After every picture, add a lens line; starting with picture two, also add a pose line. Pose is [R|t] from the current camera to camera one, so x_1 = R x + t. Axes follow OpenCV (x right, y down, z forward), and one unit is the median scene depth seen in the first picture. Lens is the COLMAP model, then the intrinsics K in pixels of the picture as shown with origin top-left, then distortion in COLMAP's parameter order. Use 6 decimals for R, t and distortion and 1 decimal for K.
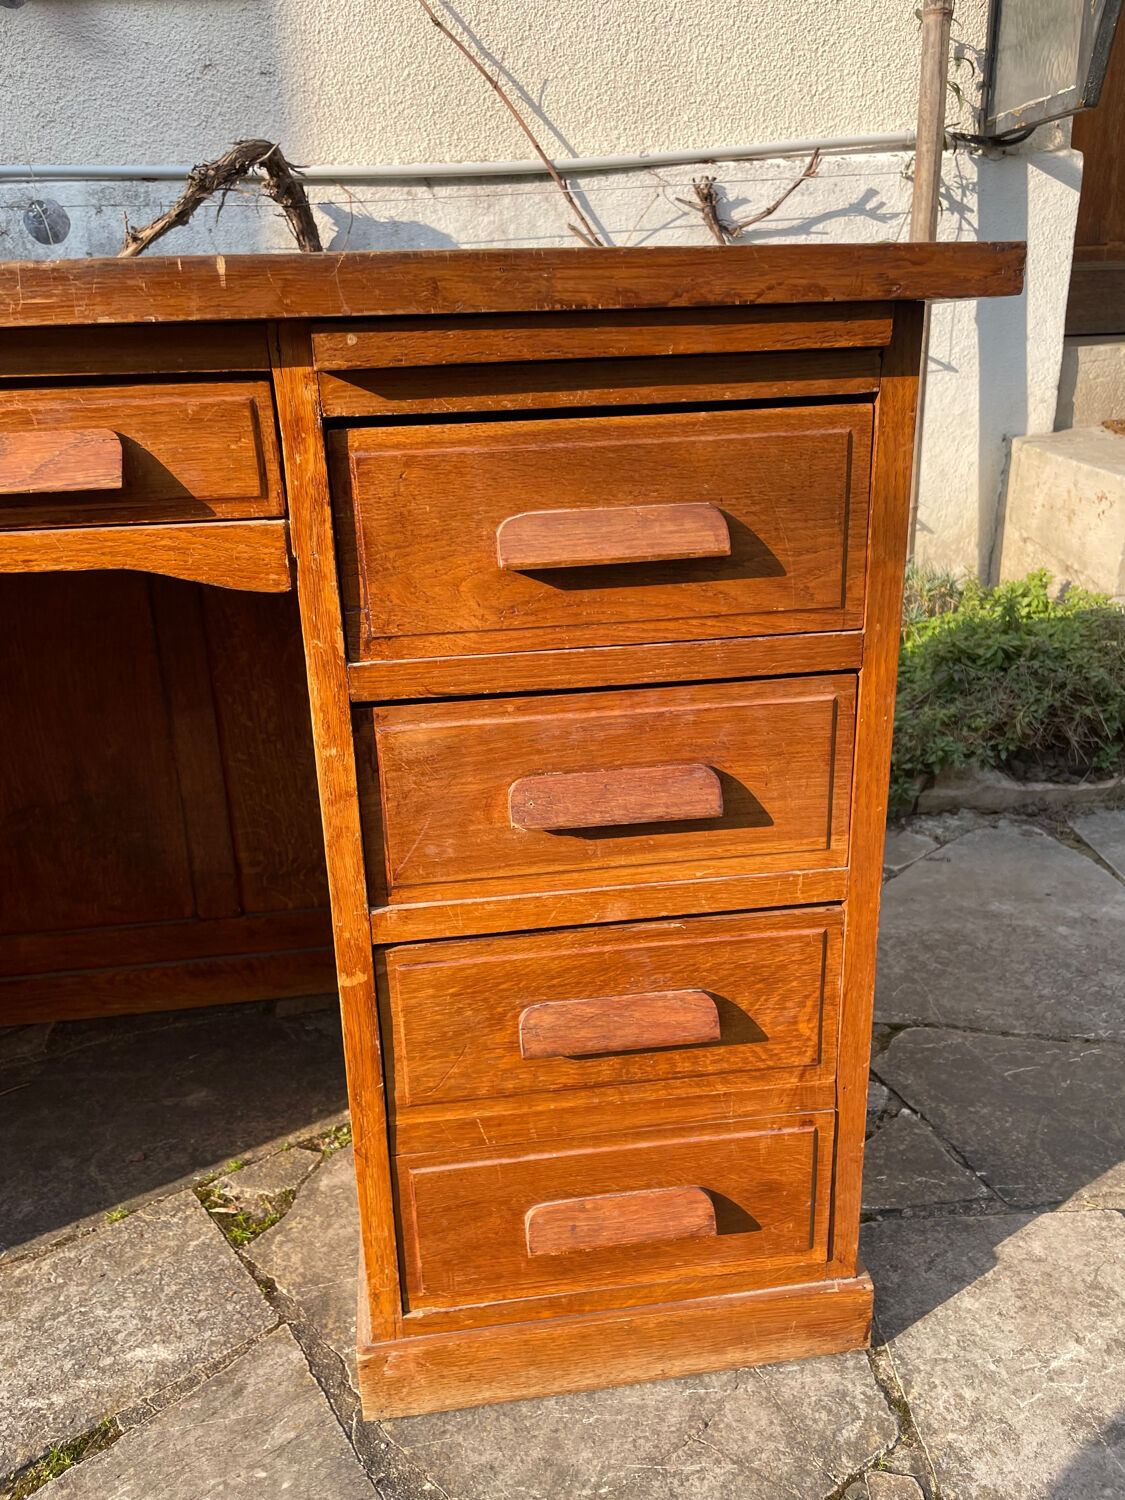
lens RADIAL K [[1140.3, 0, 556.6], [0, 1140.3, 758.2], [0, 0, 1]] dist [0.085356, -0.120737]
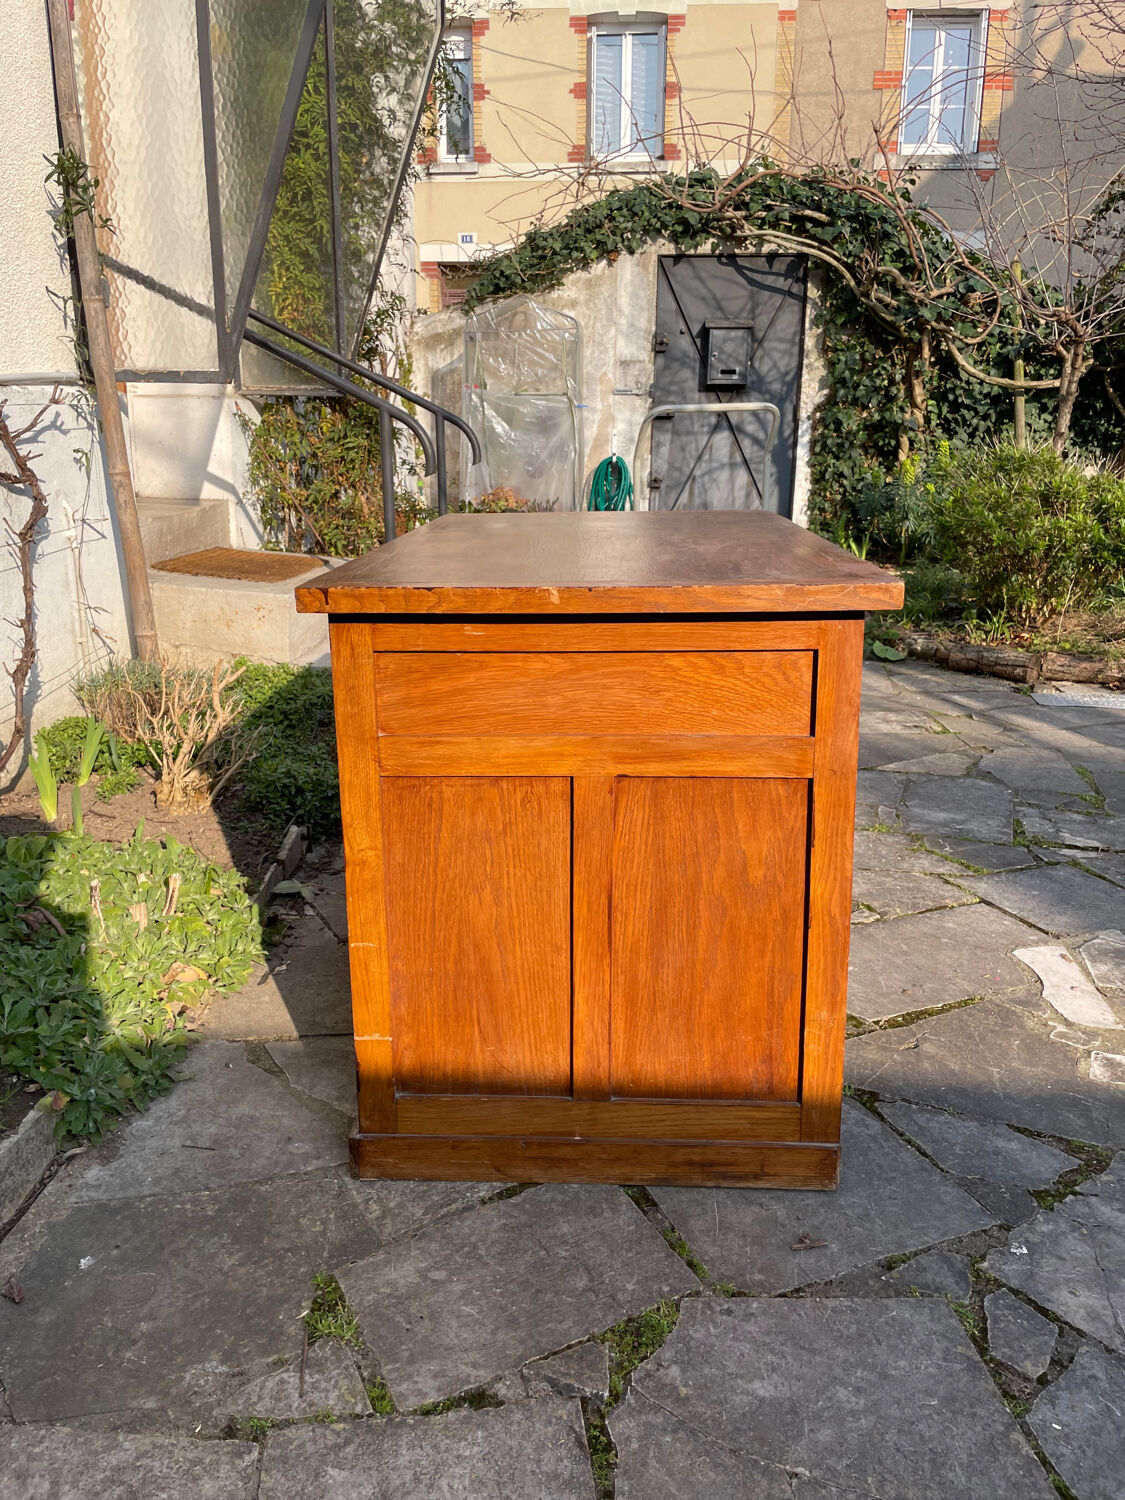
lens RADIAL K [[1140.3, 0, 555.9], [0, 1140.3, 739.6], [0, 0, 1]] dist [0.085356, -0.120737]
pose [[0.169366, -0.225976, 0.959297, -1.637344], [0.336465, 0.928136, 0.159232, -0.263043], [-0.926340, 0.295802, 0.233228, 0.441427]]
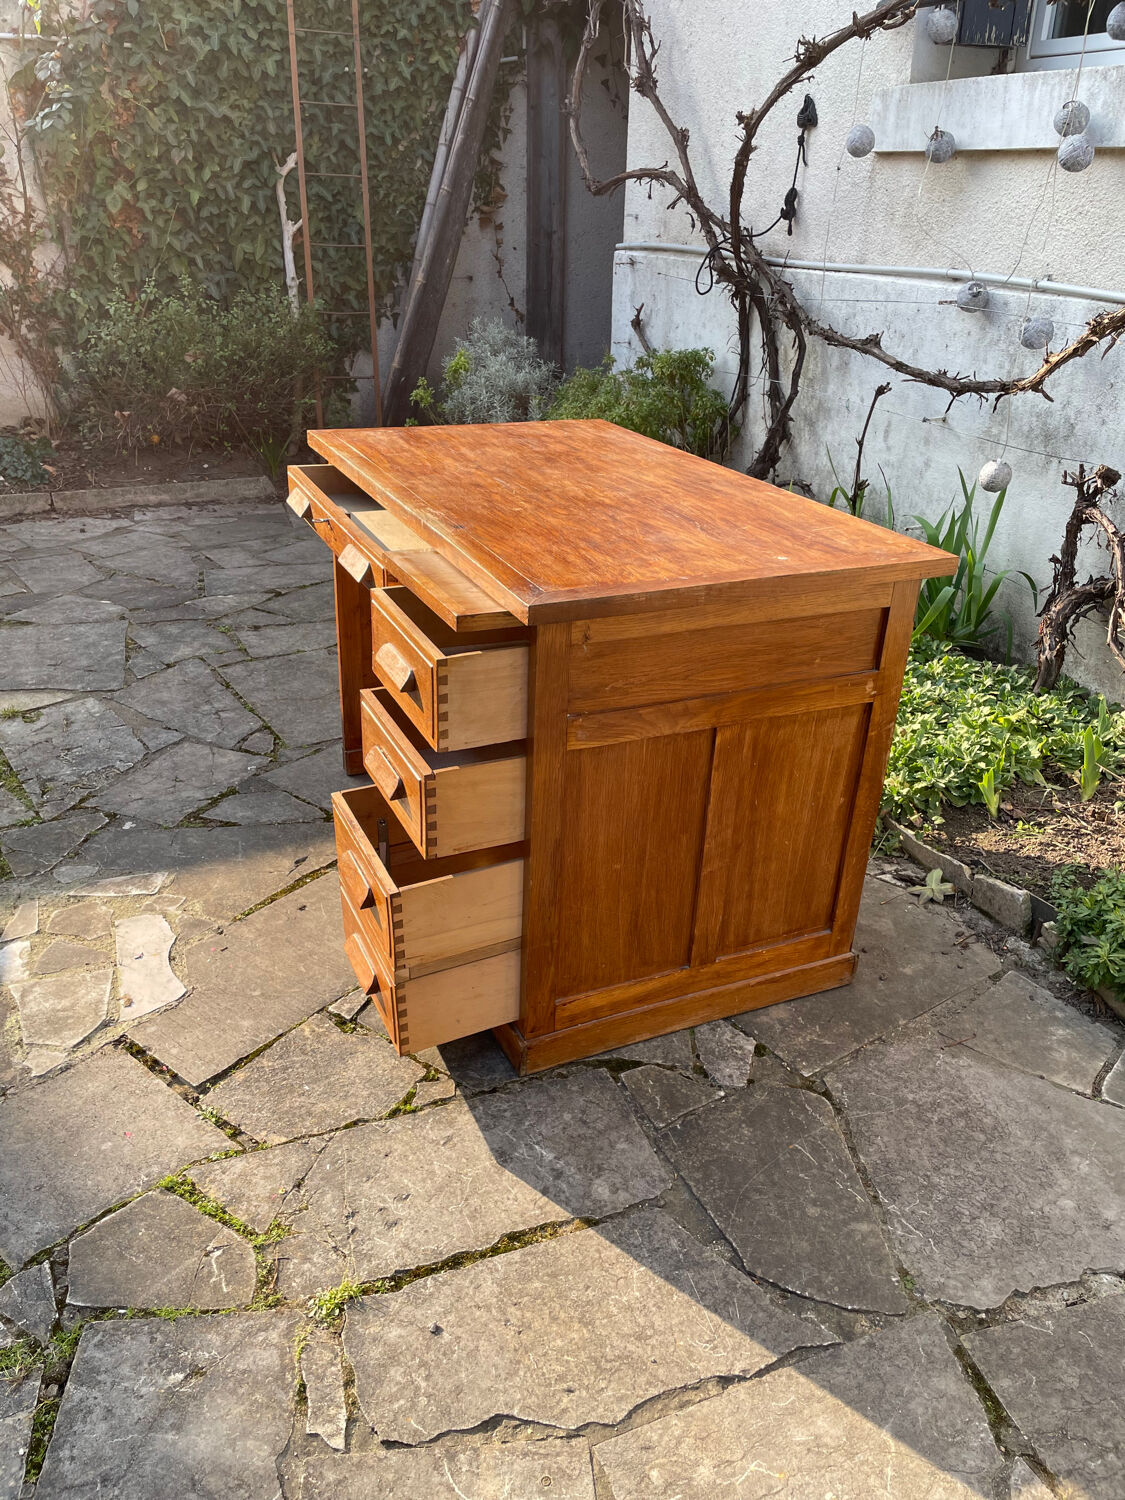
lens RADIAL K [[1140.3, 0, 553.3], [0, 1140.3, 746.1], [0, 0, 1]] dist [0.085356, -0.120737]
pose [[0.290317, 0.447367, -0.845919, 1.117146], [-0.357729, 0.870638, 0.337668, -0.446315], [0.887551, 0.204579, 0.412797, 0.069969]]
